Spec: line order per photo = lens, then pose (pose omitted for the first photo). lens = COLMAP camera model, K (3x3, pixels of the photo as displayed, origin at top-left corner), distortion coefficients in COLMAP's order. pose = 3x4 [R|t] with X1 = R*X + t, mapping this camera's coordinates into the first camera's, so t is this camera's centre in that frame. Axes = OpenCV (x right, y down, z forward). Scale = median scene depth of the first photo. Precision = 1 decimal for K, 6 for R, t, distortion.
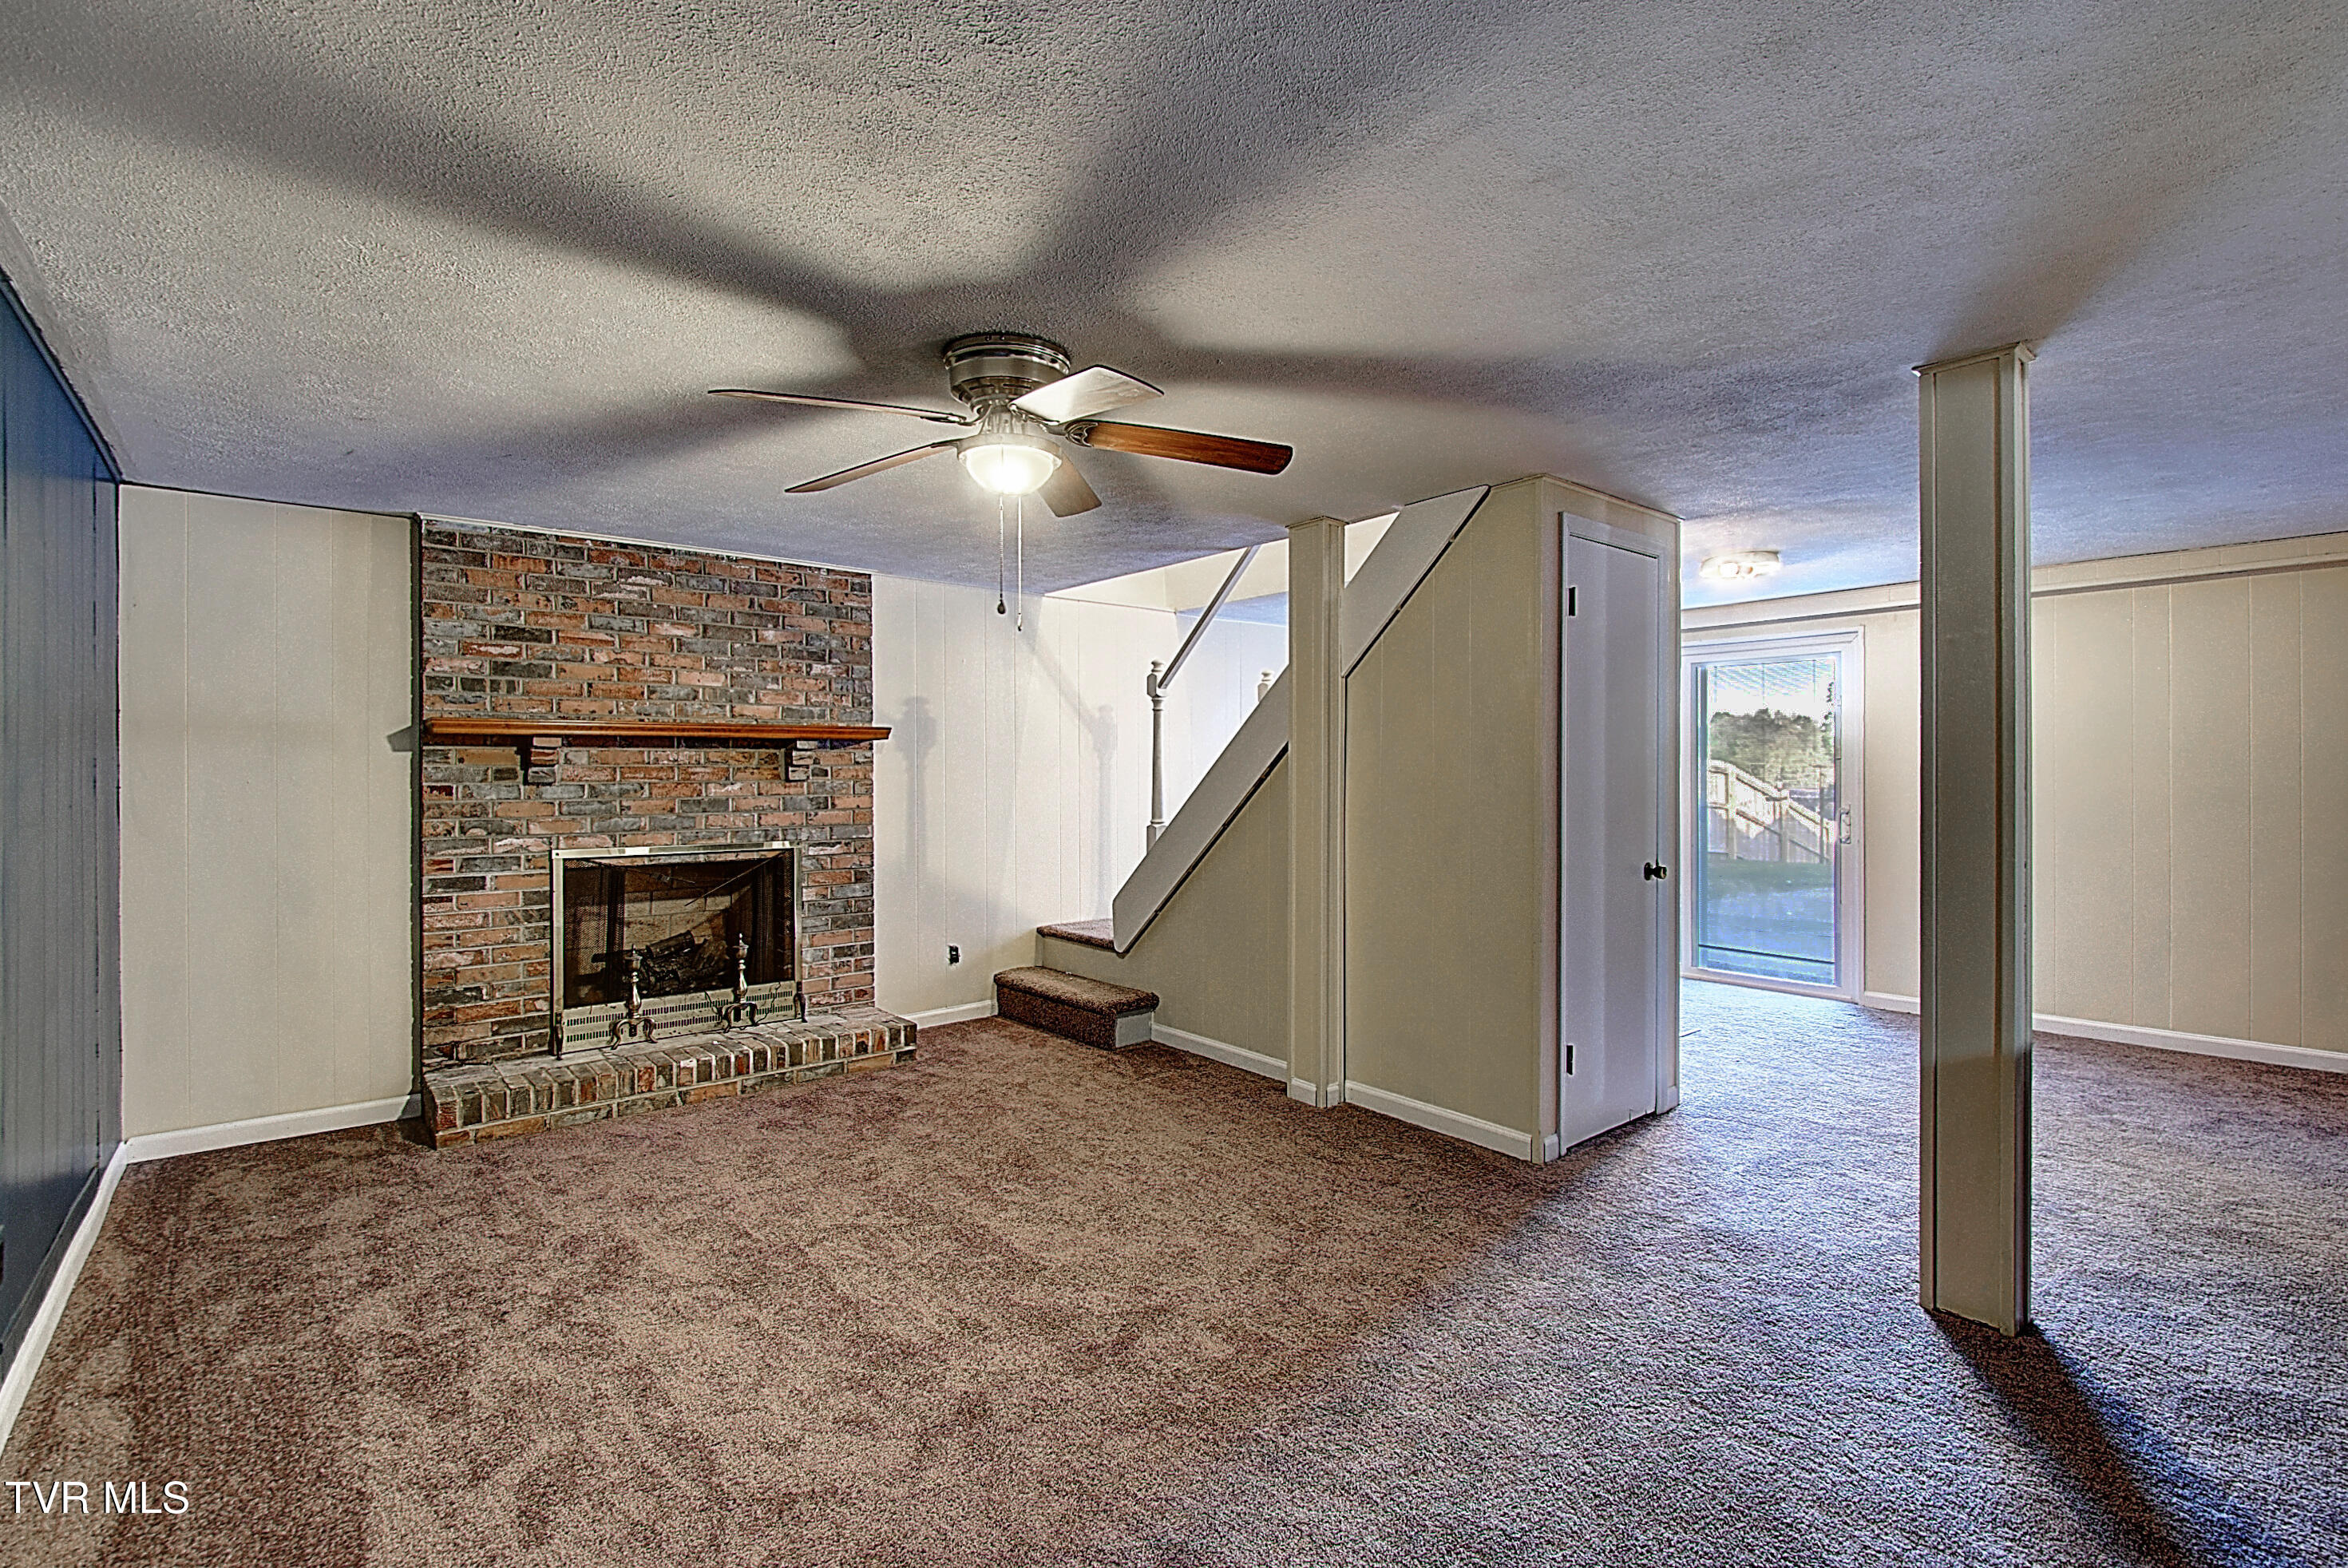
lens RADIAL K [[1047.1, 0, 1177.2], [0, 1047.1, 773.4], [0, 0, 1]] dist [0.020829, -0.016704]
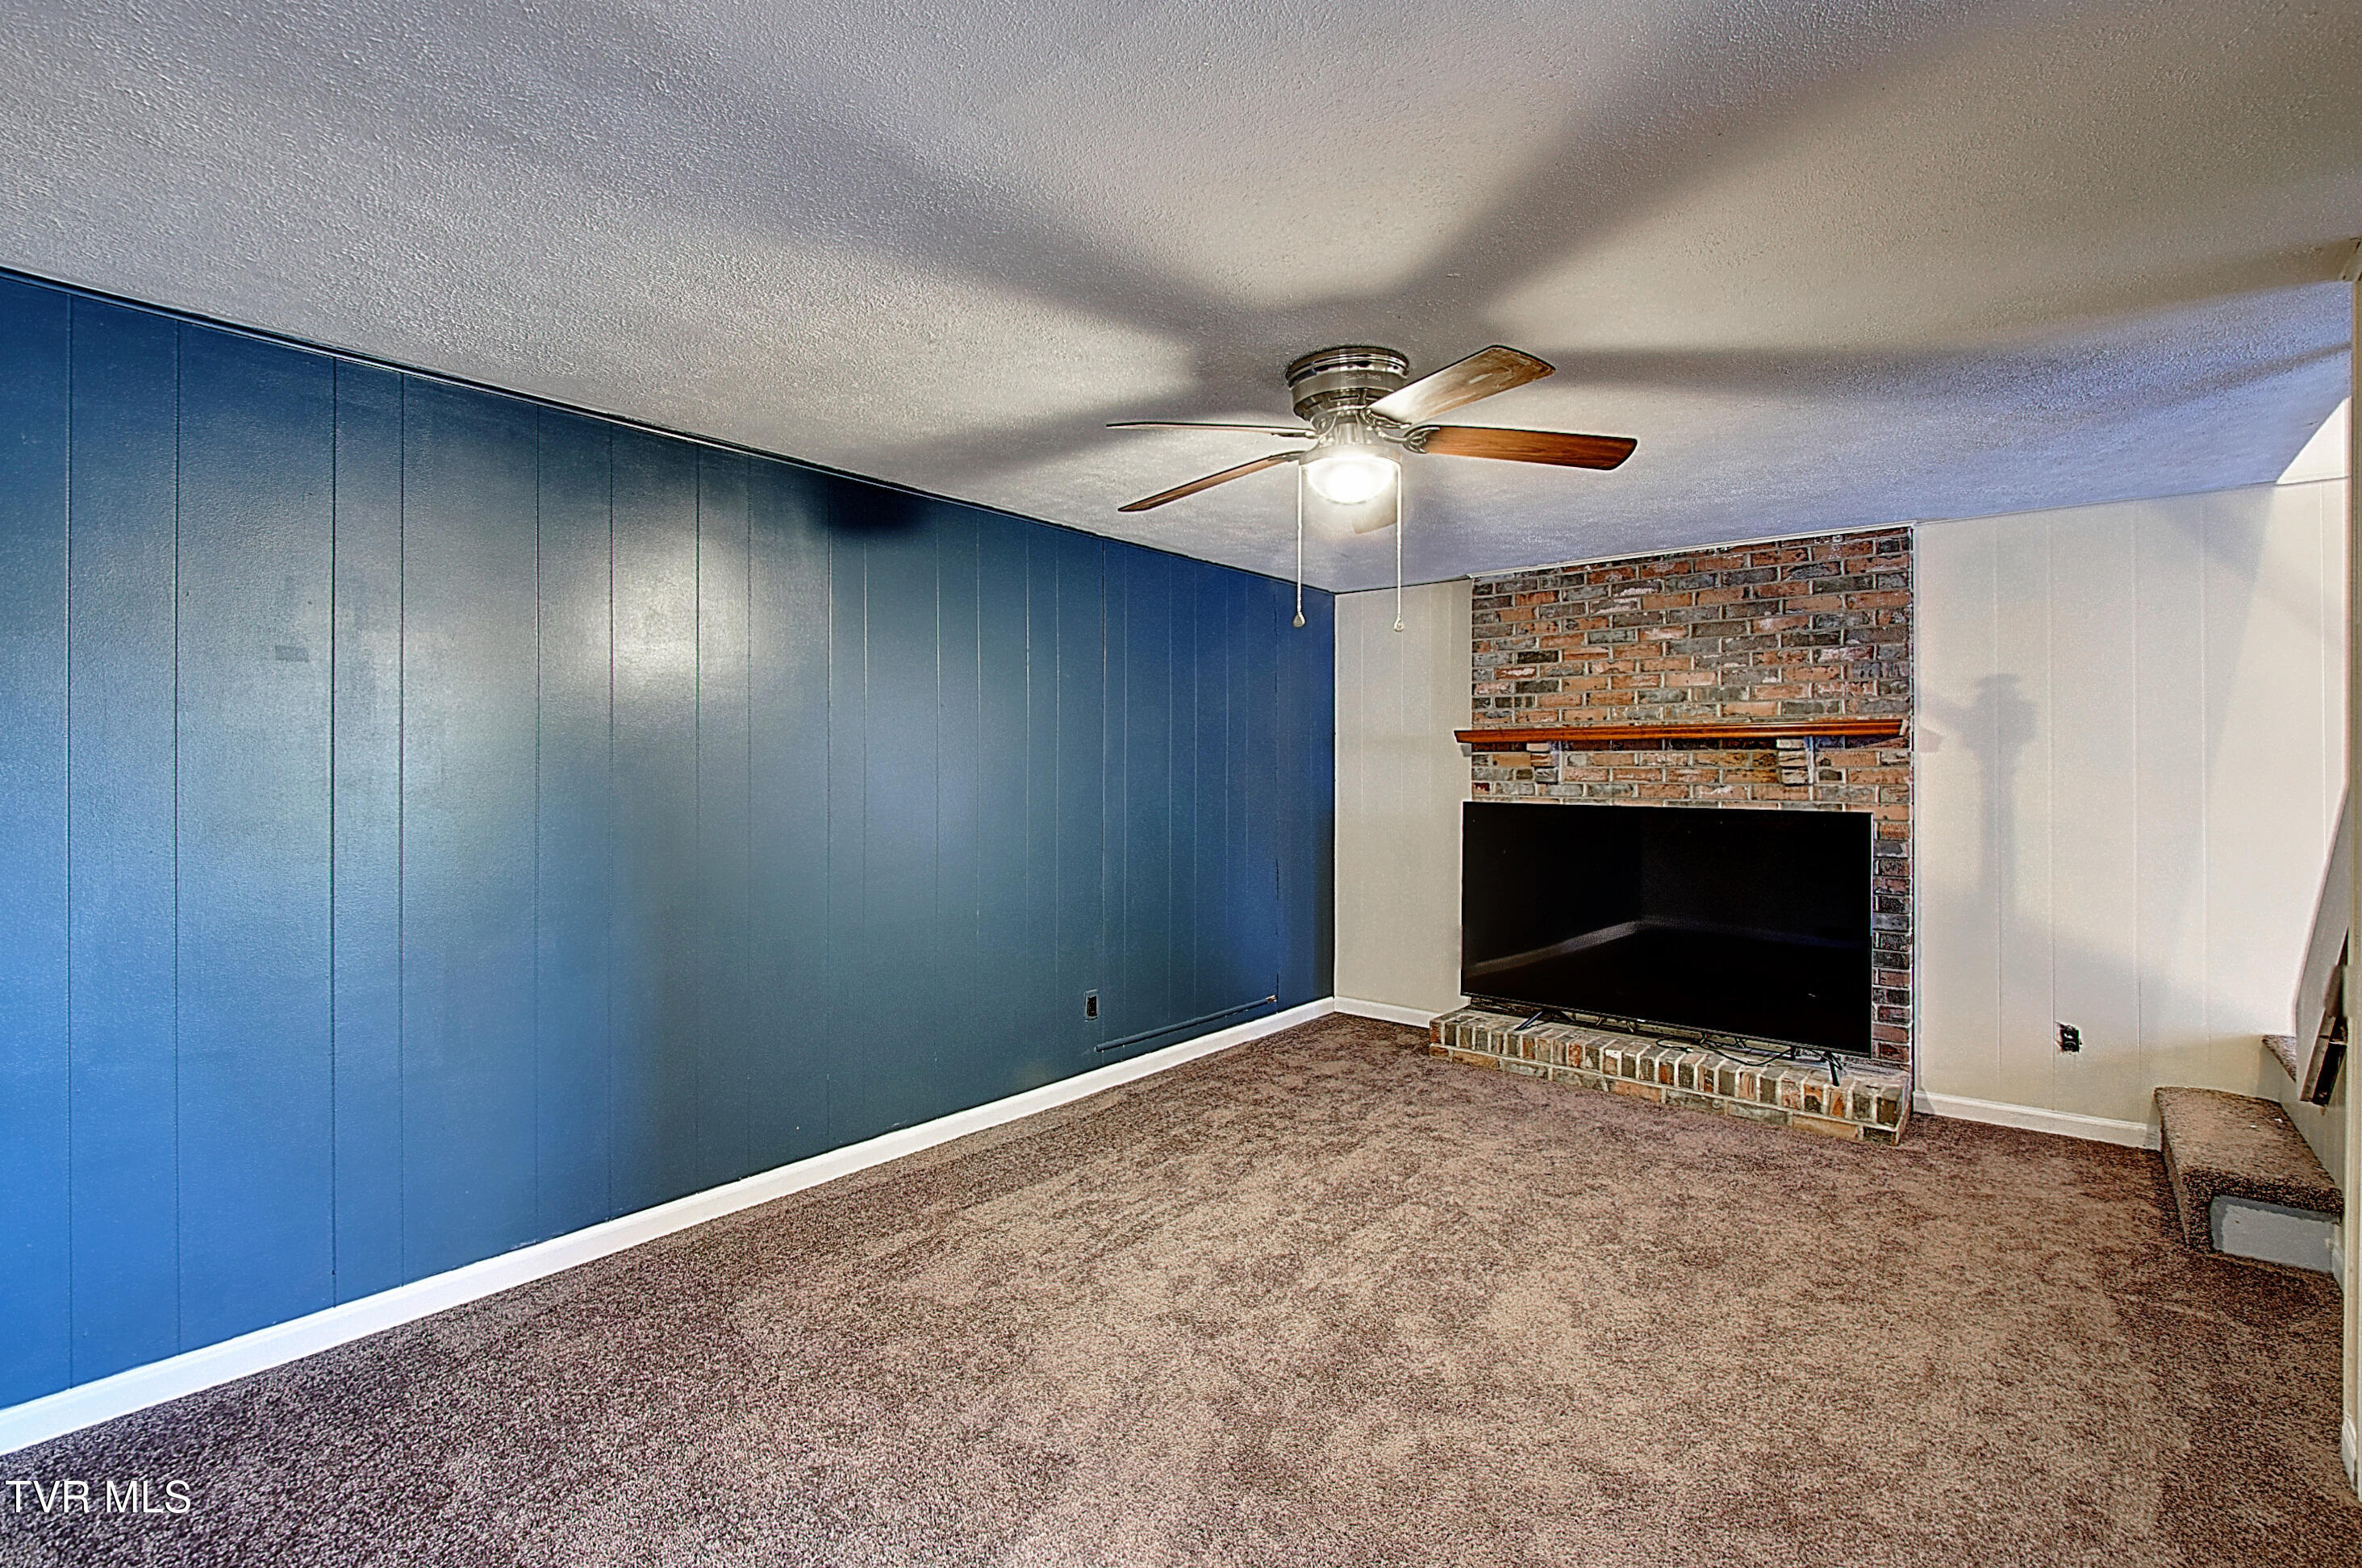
lens RADIAL K [[1062.0, 0, 1176.5], [0, 1062.0, 765.6], [0, 0, 1]] dist [-0.001397, -0.000544]
pose [[0.191385, 0.000005, -0.981515, 0.457258], [-0.006809, 0.999976, -0.001322, -0.004750], [0.981491, 0.006936, 0.191380, 0.354632]]
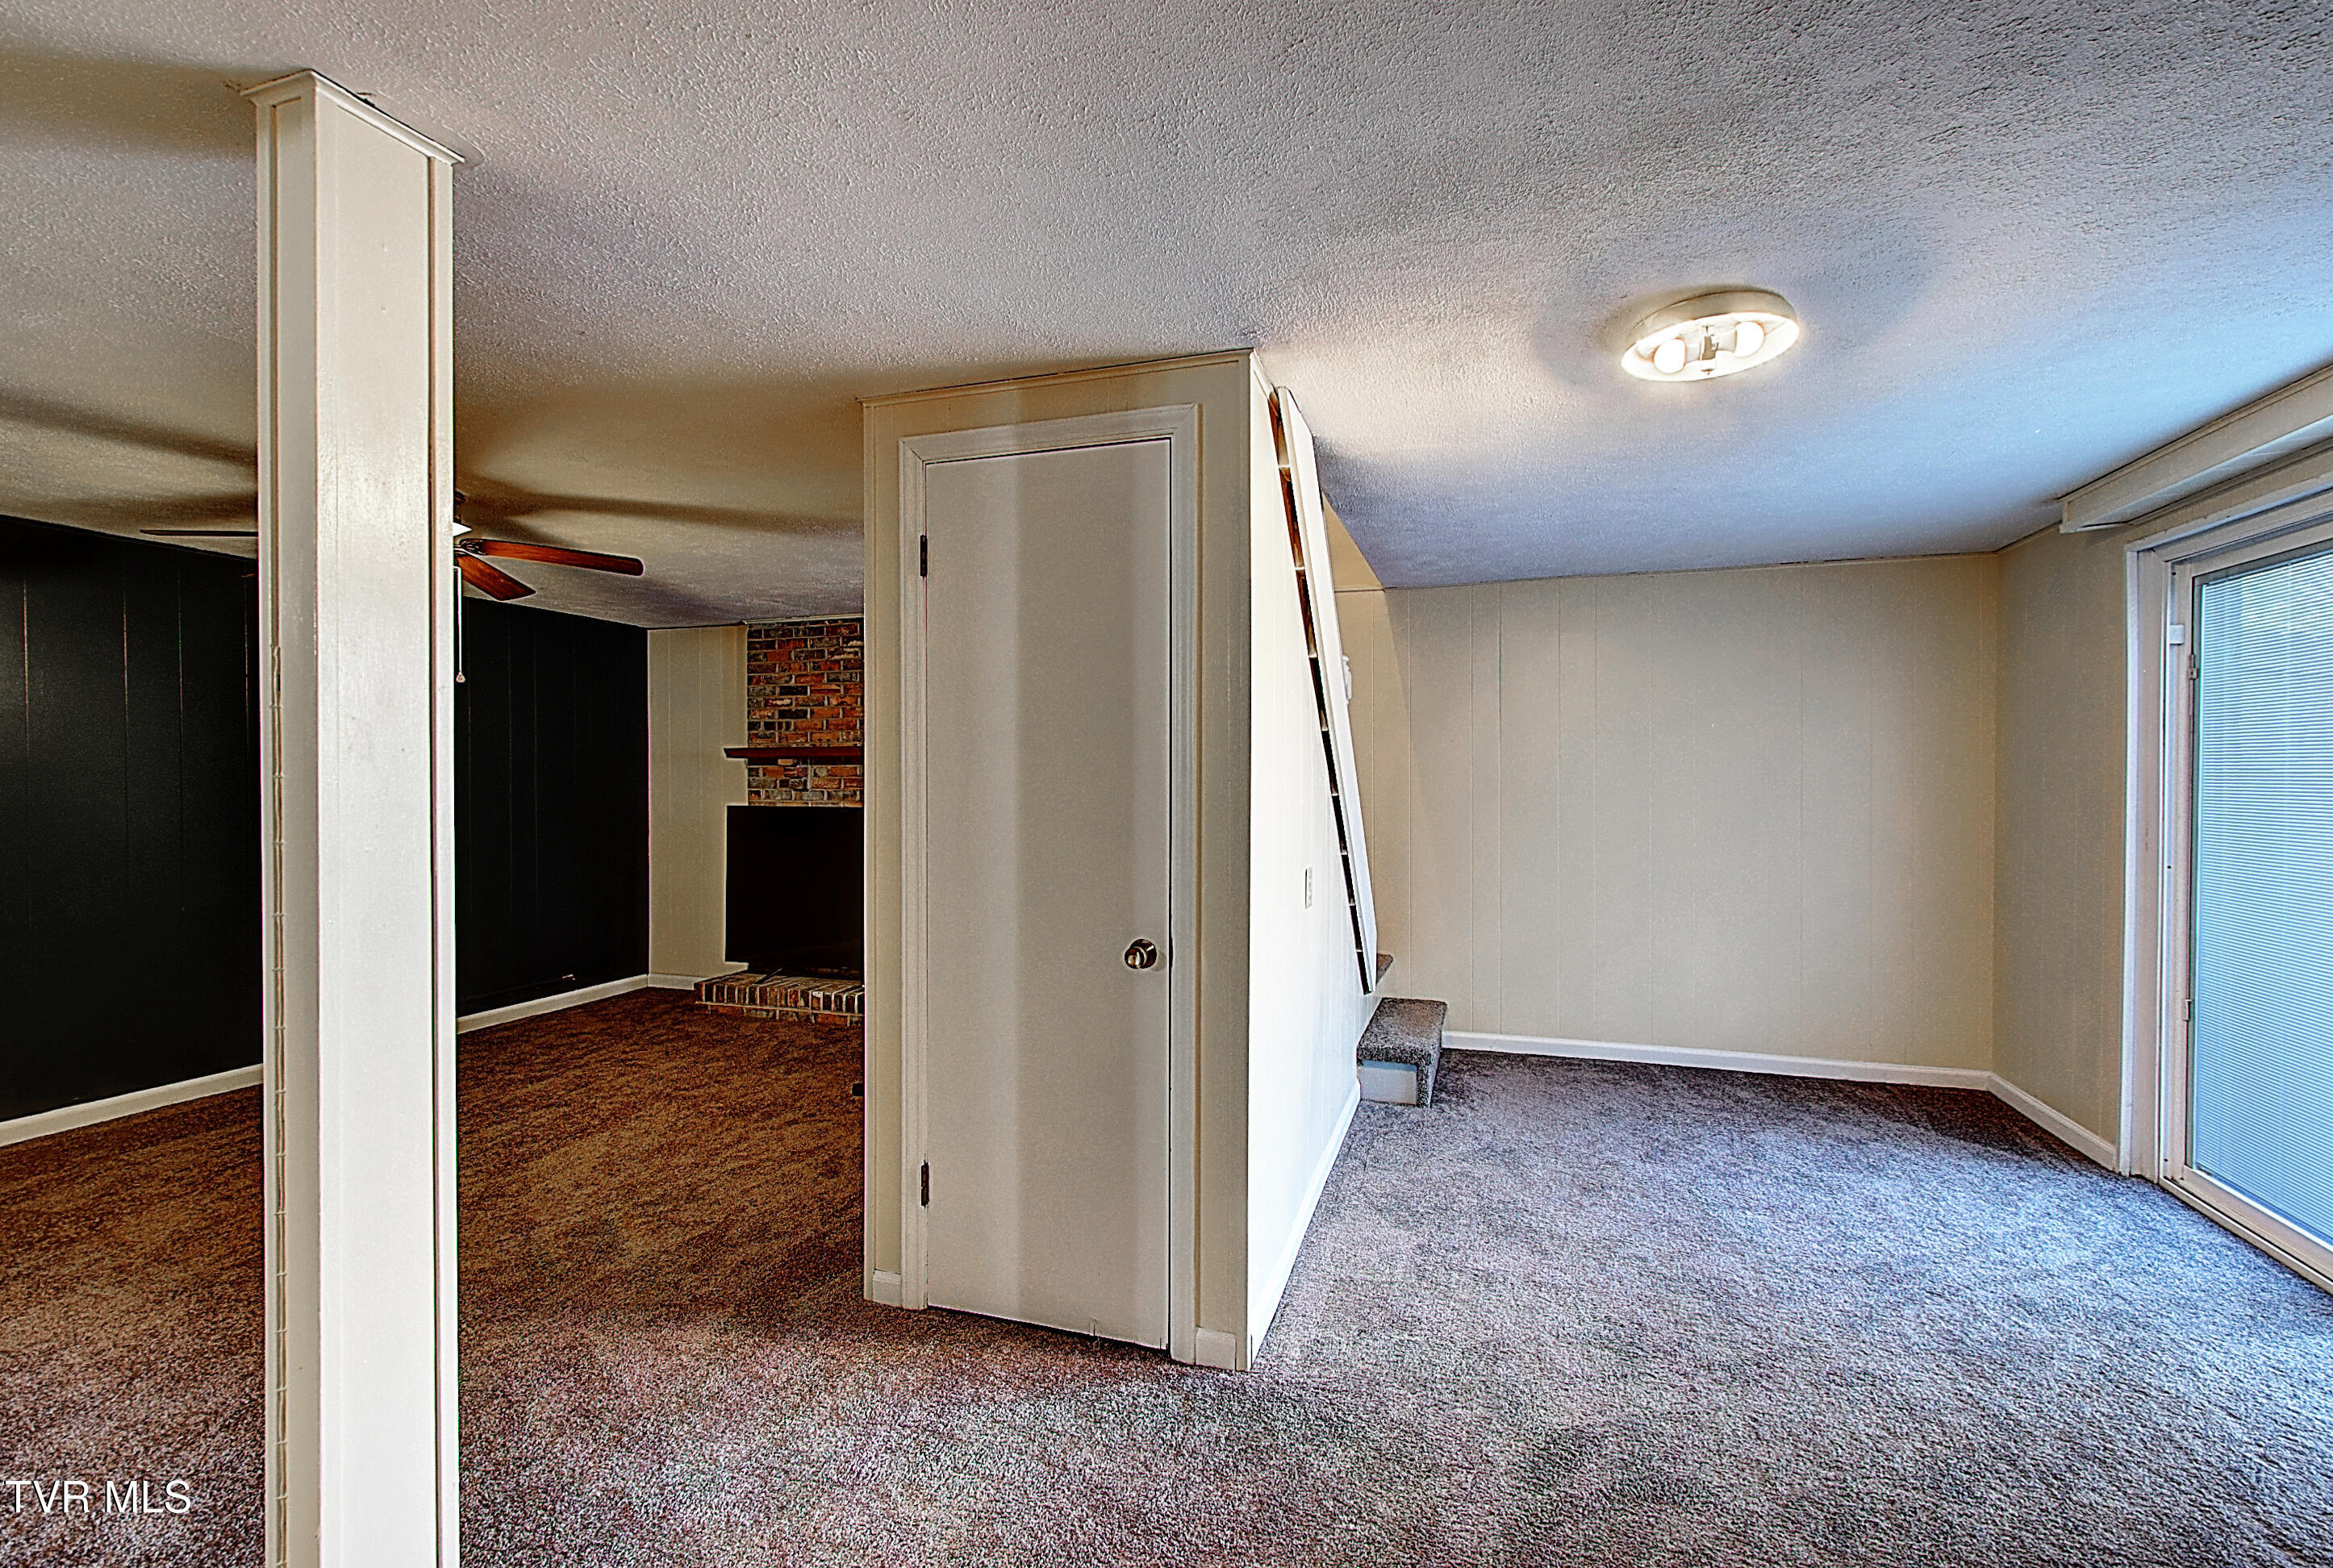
lens RADIAL K [[1041.6, 0, 1166.5], [0, 1041.6, 784.0], [0, 0, 1]] dist [-0.010894, -0.000109]
pose [[0.549955, 0.008297, -0.835153, 0.874647], [-0.003524, 0.999965, 0.007613, -0.011123], [0.835187, -0.001243, 0.549965, 0.600413]]
